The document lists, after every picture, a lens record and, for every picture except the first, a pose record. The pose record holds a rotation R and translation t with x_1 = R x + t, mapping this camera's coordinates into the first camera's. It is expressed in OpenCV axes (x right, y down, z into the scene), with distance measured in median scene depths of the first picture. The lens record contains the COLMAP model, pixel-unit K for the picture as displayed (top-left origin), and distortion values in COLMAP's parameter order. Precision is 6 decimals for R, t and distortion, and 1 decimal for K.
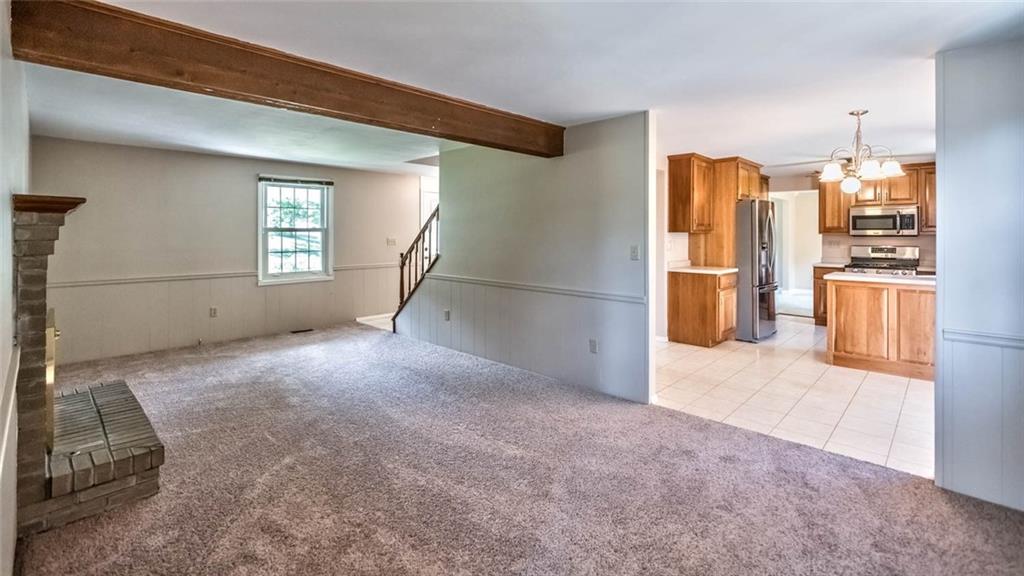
lens RADIAL K [[456.3, 0, 513.0], [0, 456.3, 236.4], [0, 0, 1]] dist [0.000793, 0.000265]
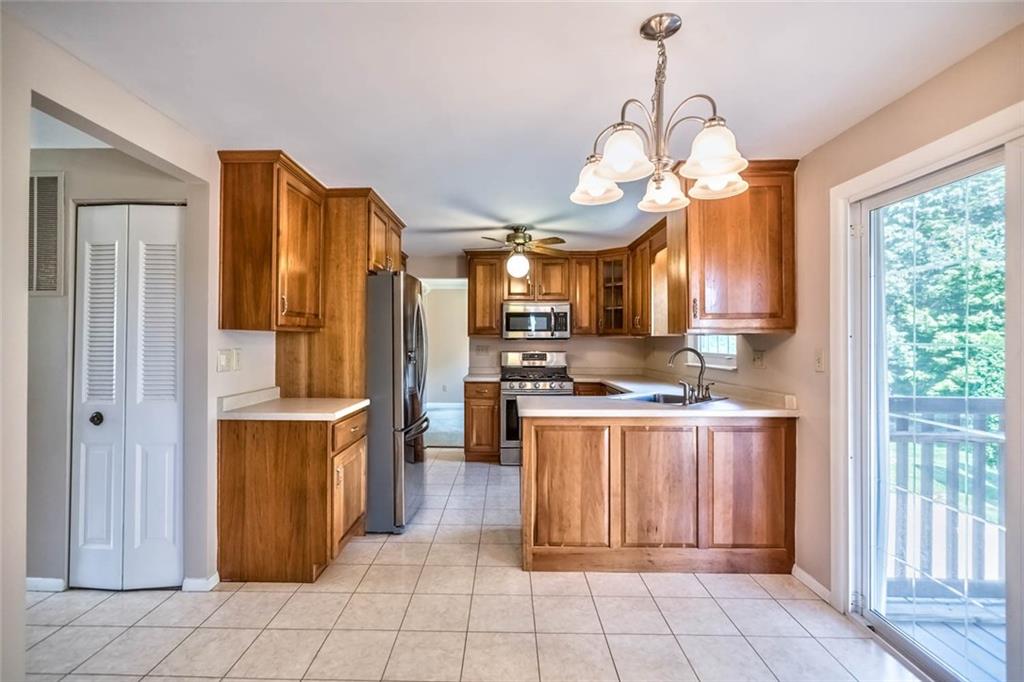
lens RADIAL K [[463.2, 0, 502.7], [0, 463.2, 337.7], [0, 0, 1]] dist [-0.001441, -0.000269]
pose [[0.726085, 0.004450, 0.687590, 0.233295], [0.000743, 0.999973, -0.007256, 0.002647], [-0.687604, 0.005779, 0.726063, 0.498374]]
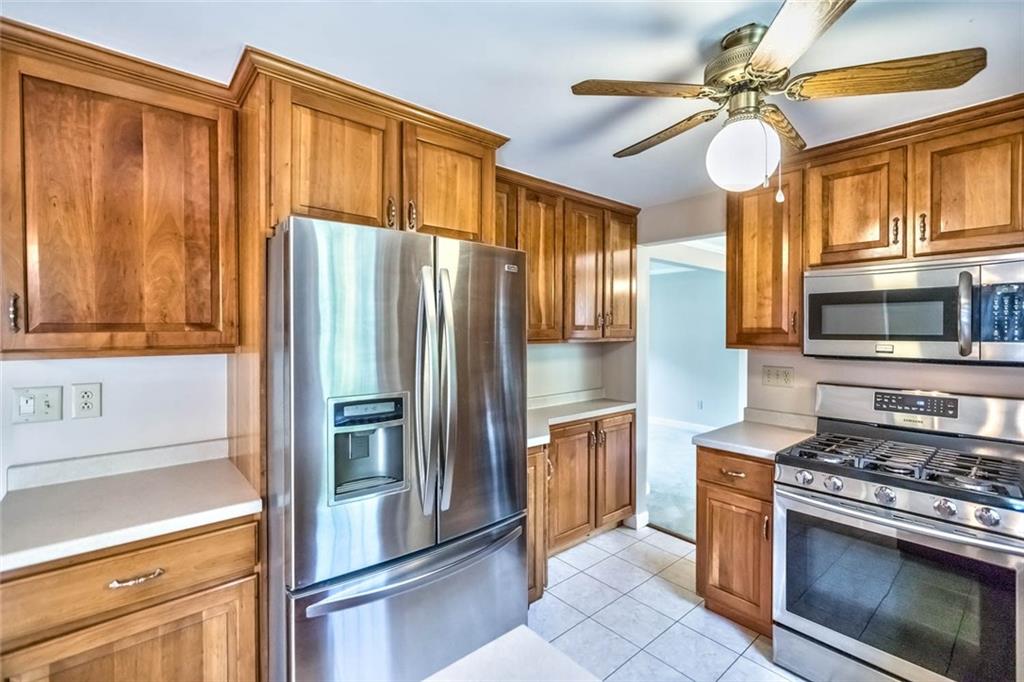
lens RADIAL K [[463.2, 0, 508.9], [0, 463.2, 336.5], [0, 0, 1]] dist [-0.001441, -0.000269]
pose [[0.995728, 0.001485, -0.092326, 0.637506], [-0.000133, 0.999893, 0.014651, -0.023186], [0.092338, -0.014576, 0.995621, 0.745531]]
